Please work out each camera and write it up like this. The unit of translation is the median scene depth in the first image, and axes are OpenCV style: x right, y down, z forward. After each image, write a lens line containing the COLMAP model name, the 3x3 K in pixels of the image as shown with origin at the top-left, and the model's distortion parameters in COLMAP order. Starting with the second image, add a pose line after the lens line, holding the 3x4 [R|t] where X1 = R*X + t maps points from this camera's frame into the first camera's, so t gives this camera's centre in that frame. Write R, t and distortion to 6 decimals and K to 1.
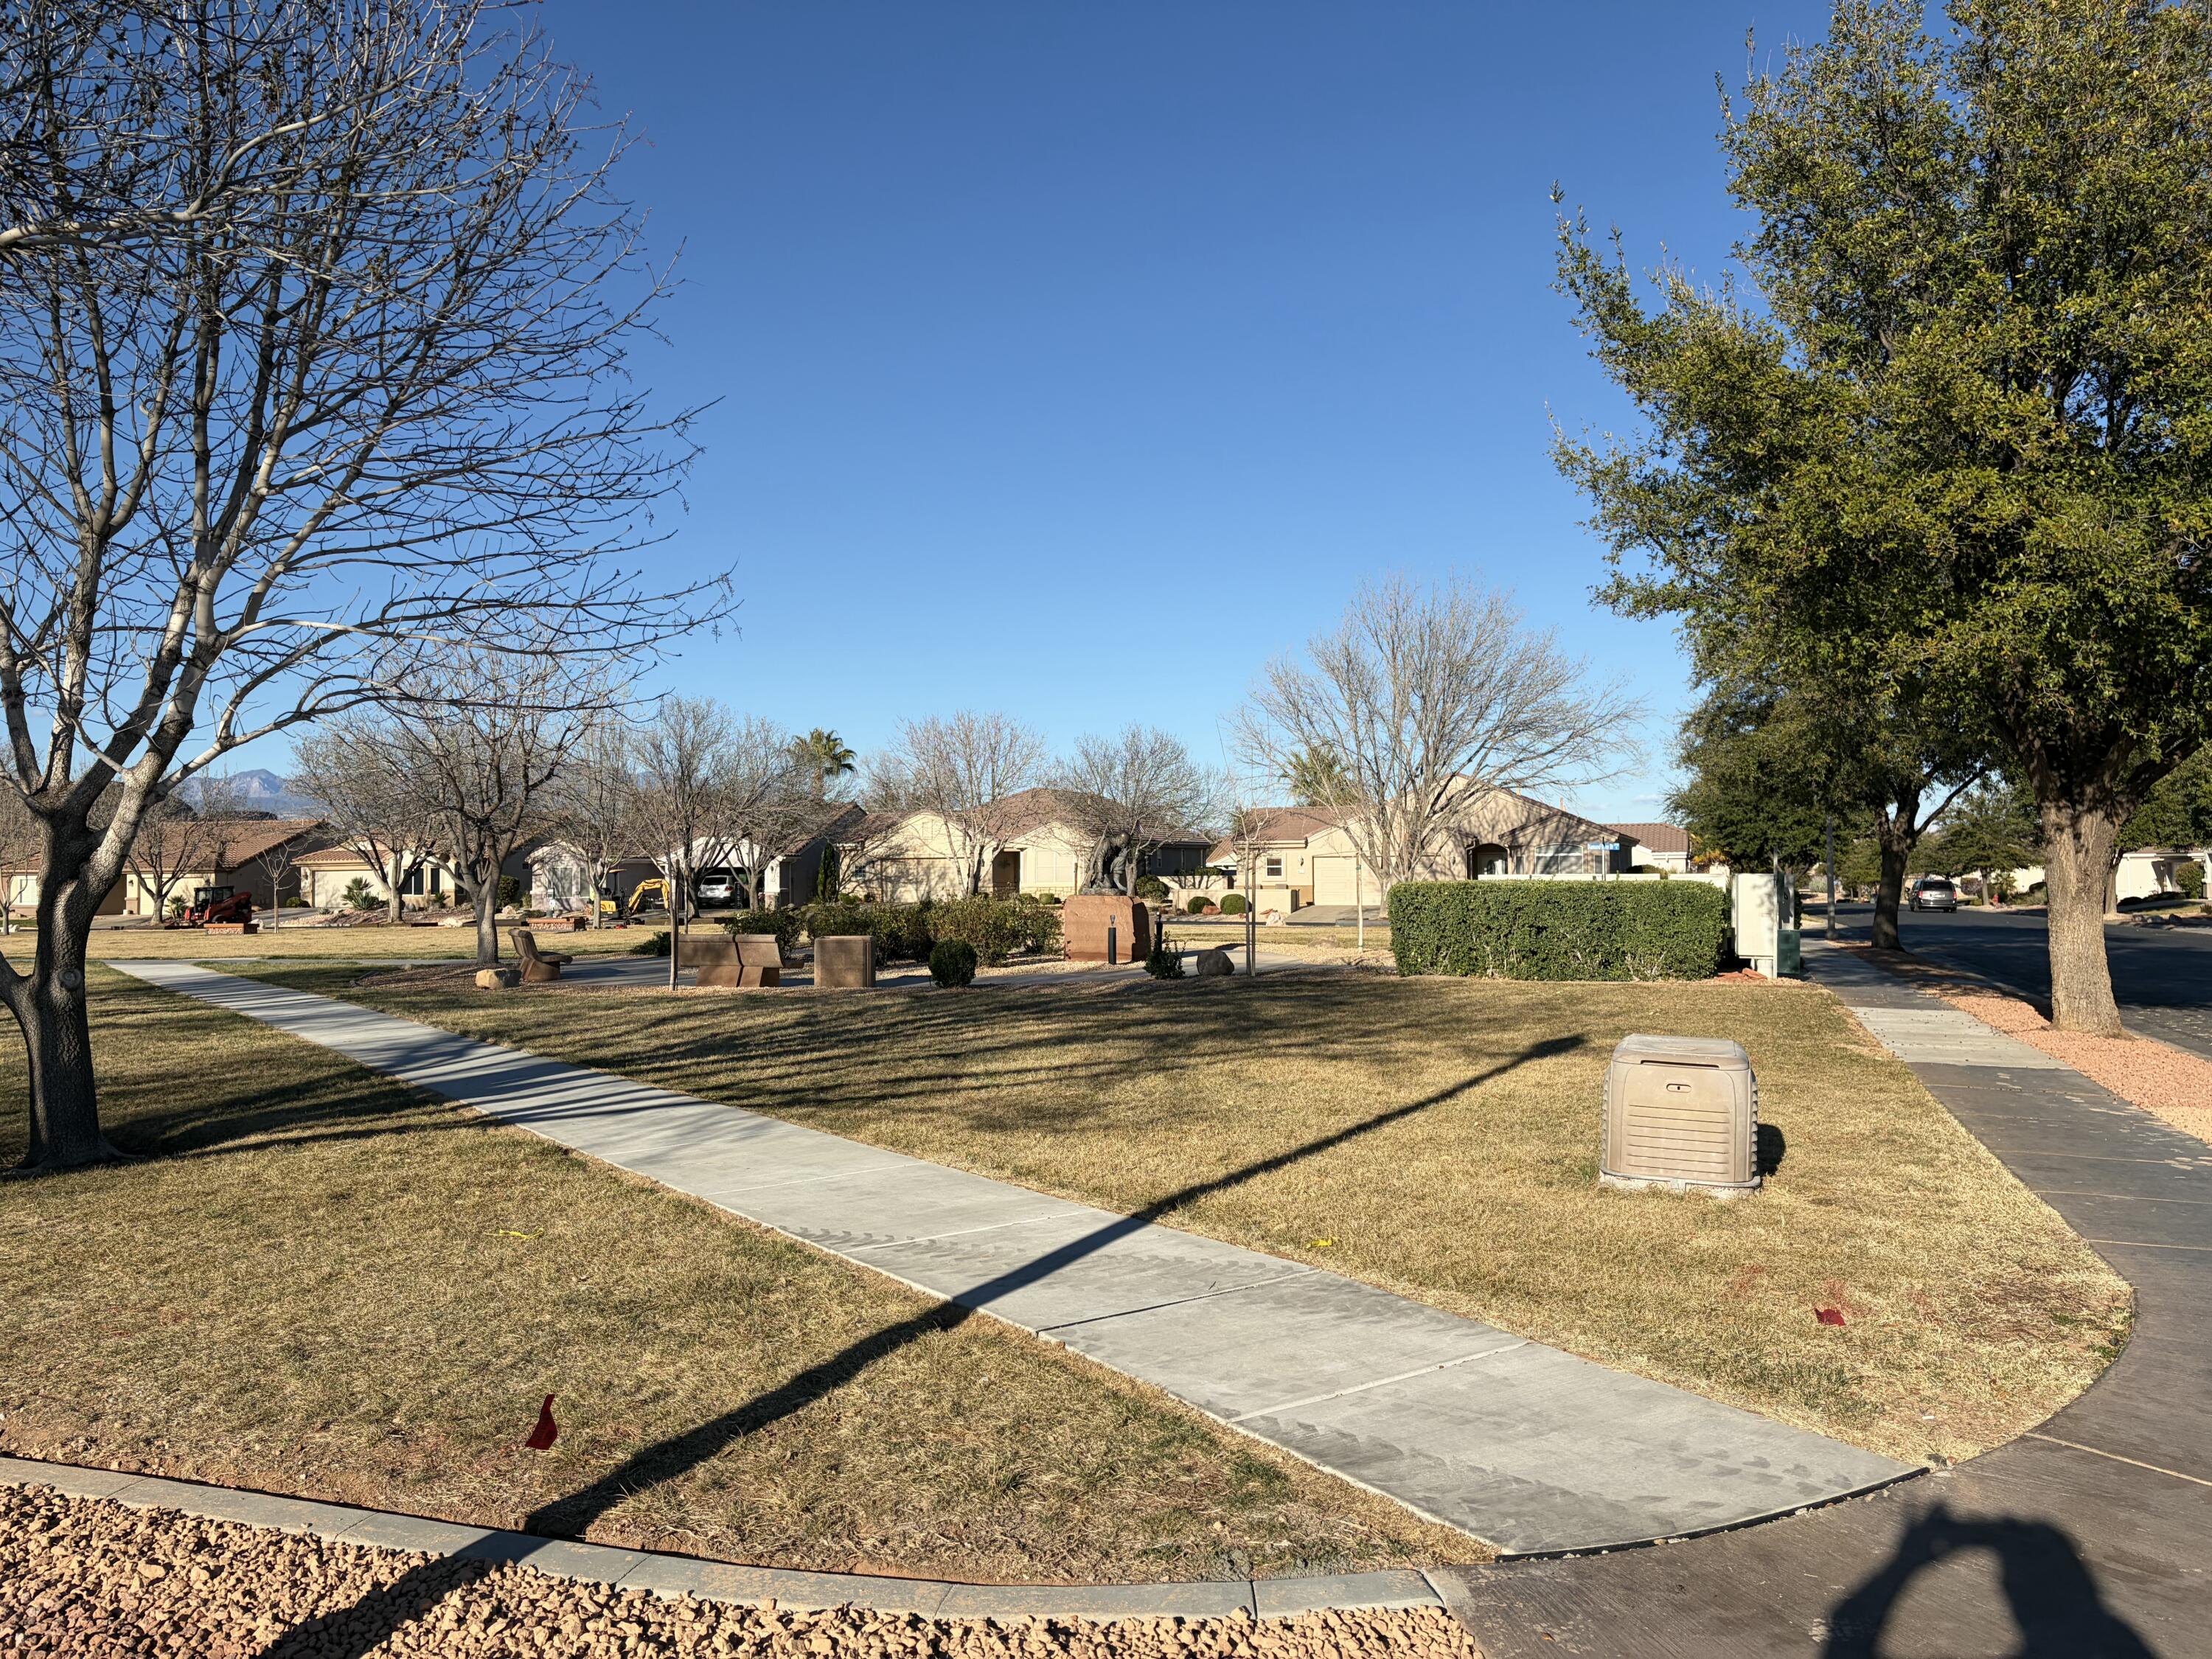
lens RADIAL K [[1642.4, 0, 1093.9], [0, 1642.4, 826.7], [0, 0, 1]] dist [0.038046, -0.029731]
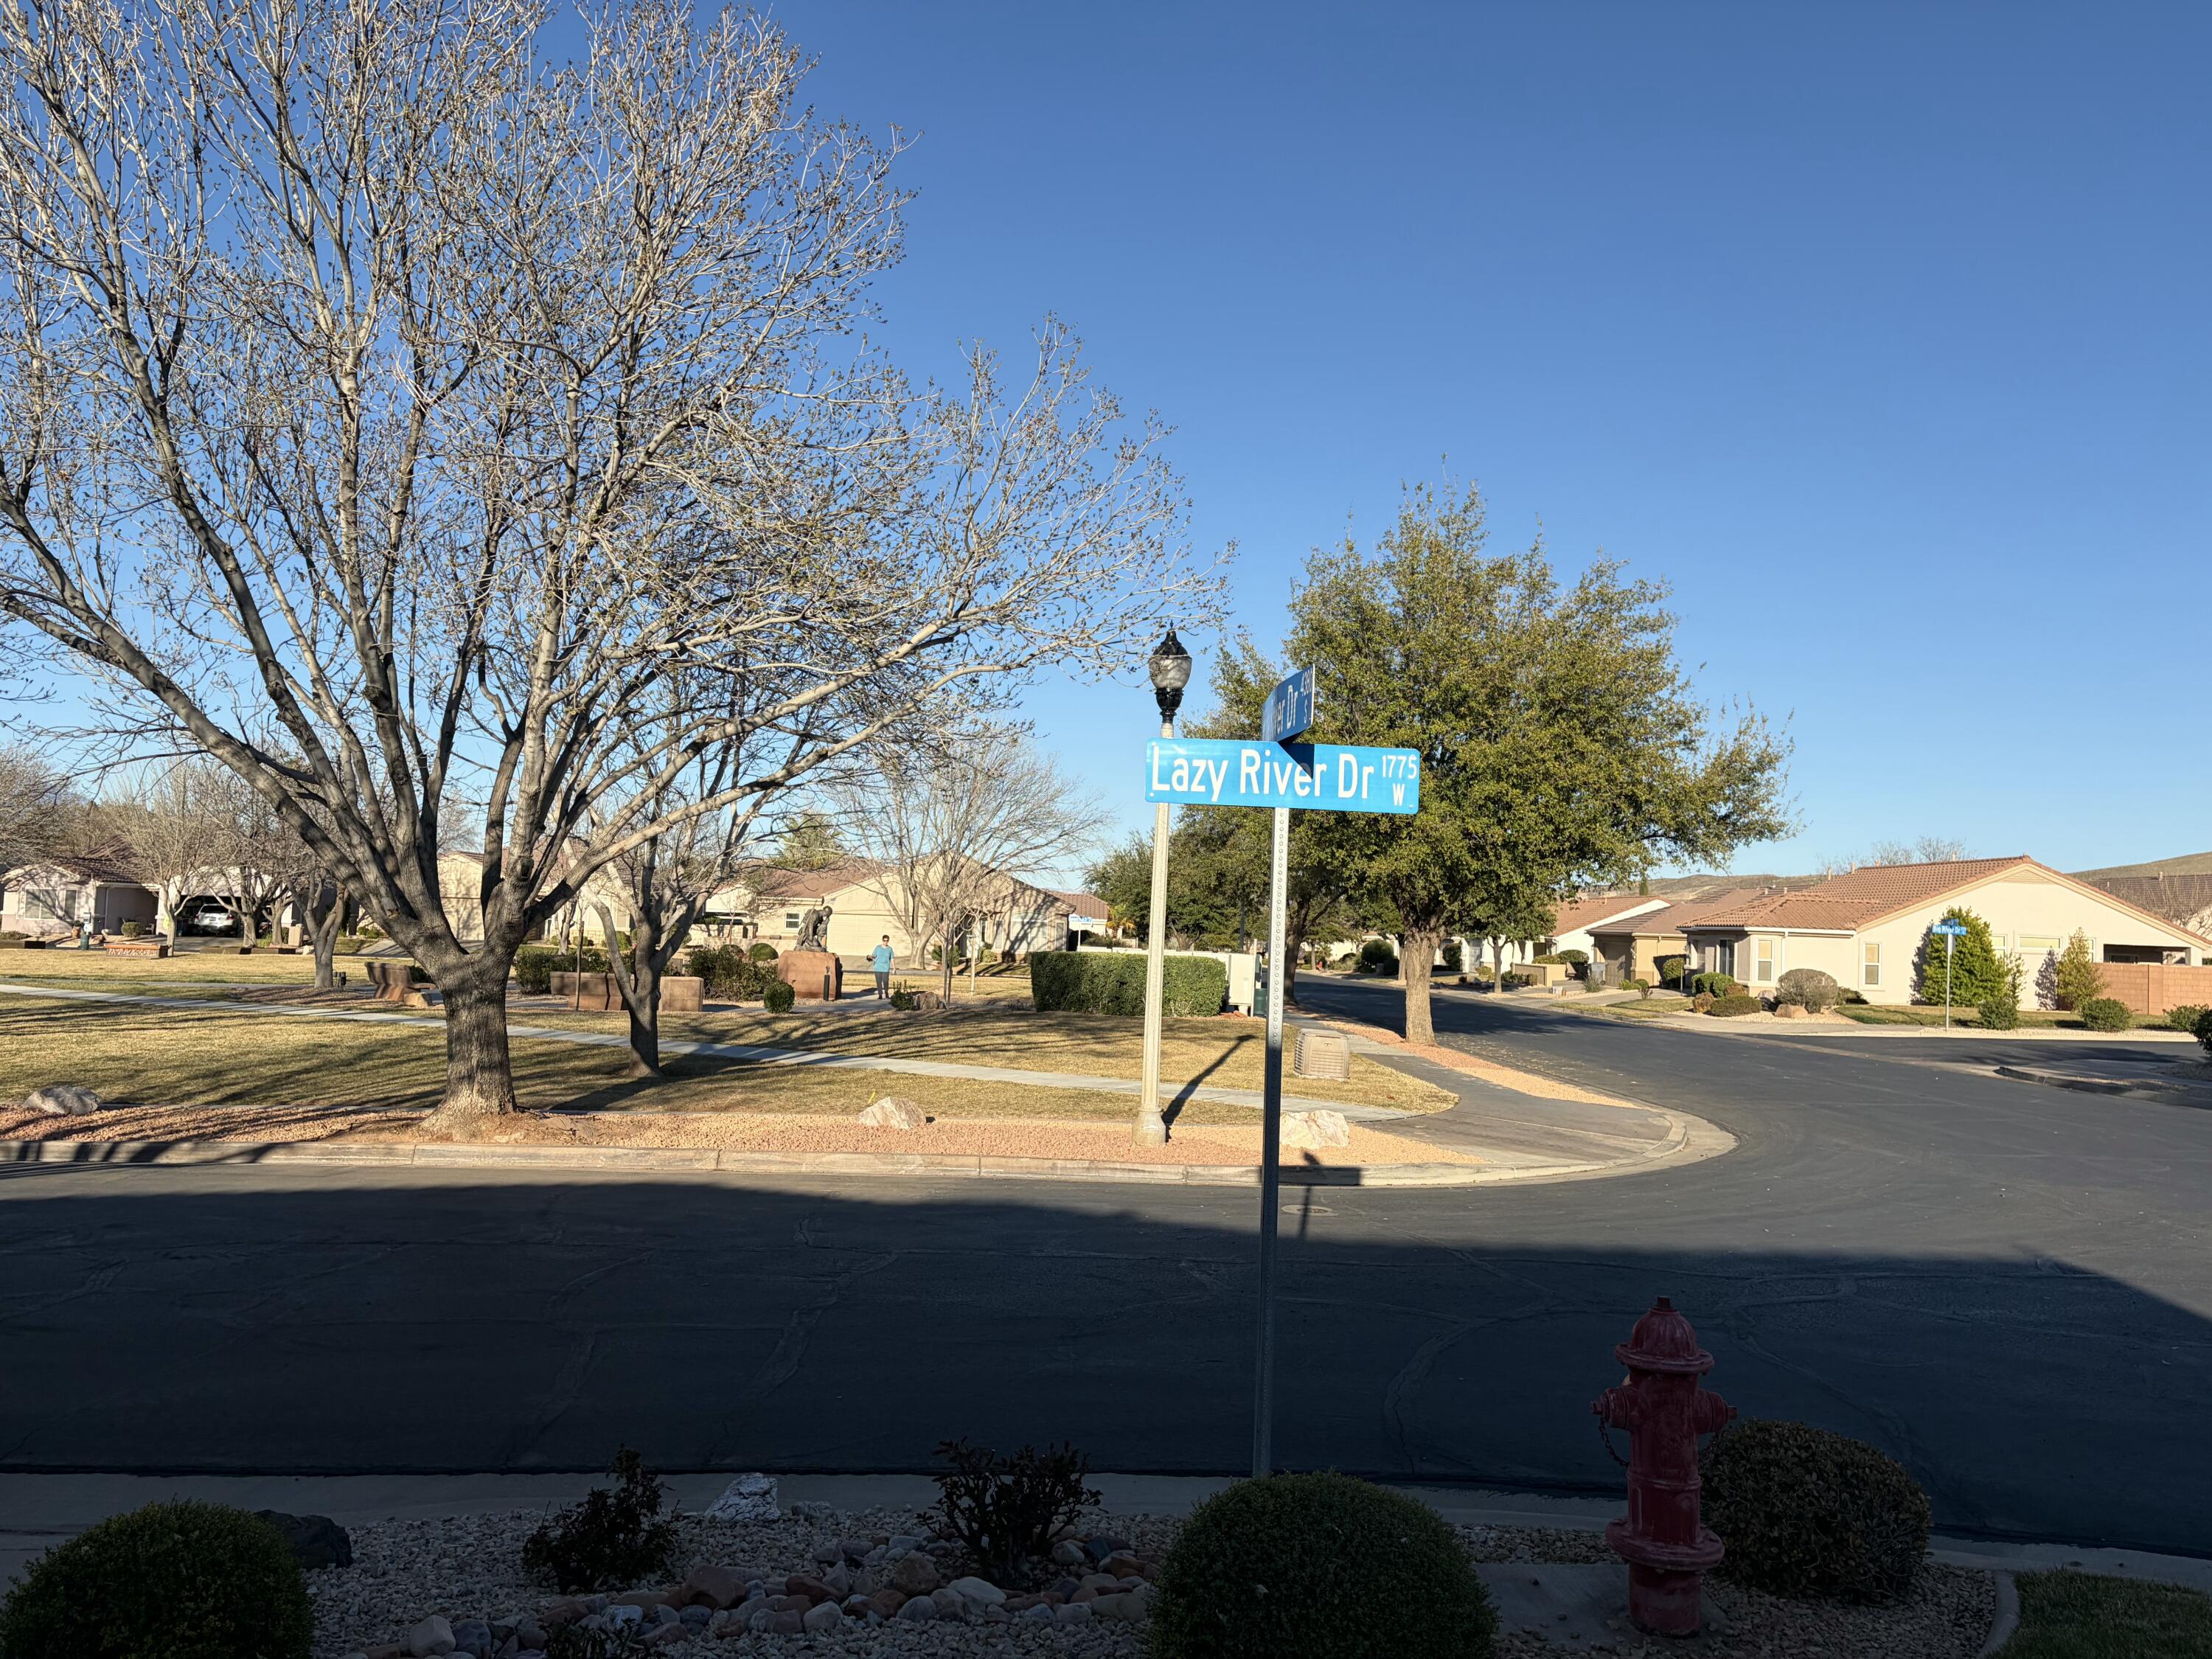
lens RADIAL K [[1642.4, 0, 1108.4], [0, 1642.4, 828.0], [0, 0, 1]] dist [0.038046, -0.029731]
pose [[0.928333, 0.063399, 0.366303, -0.295617], [-0.053751, 0.997887, -0.036488, -0.027576], [-0.367842, 0.014184, 0.929780, -0.427534]]
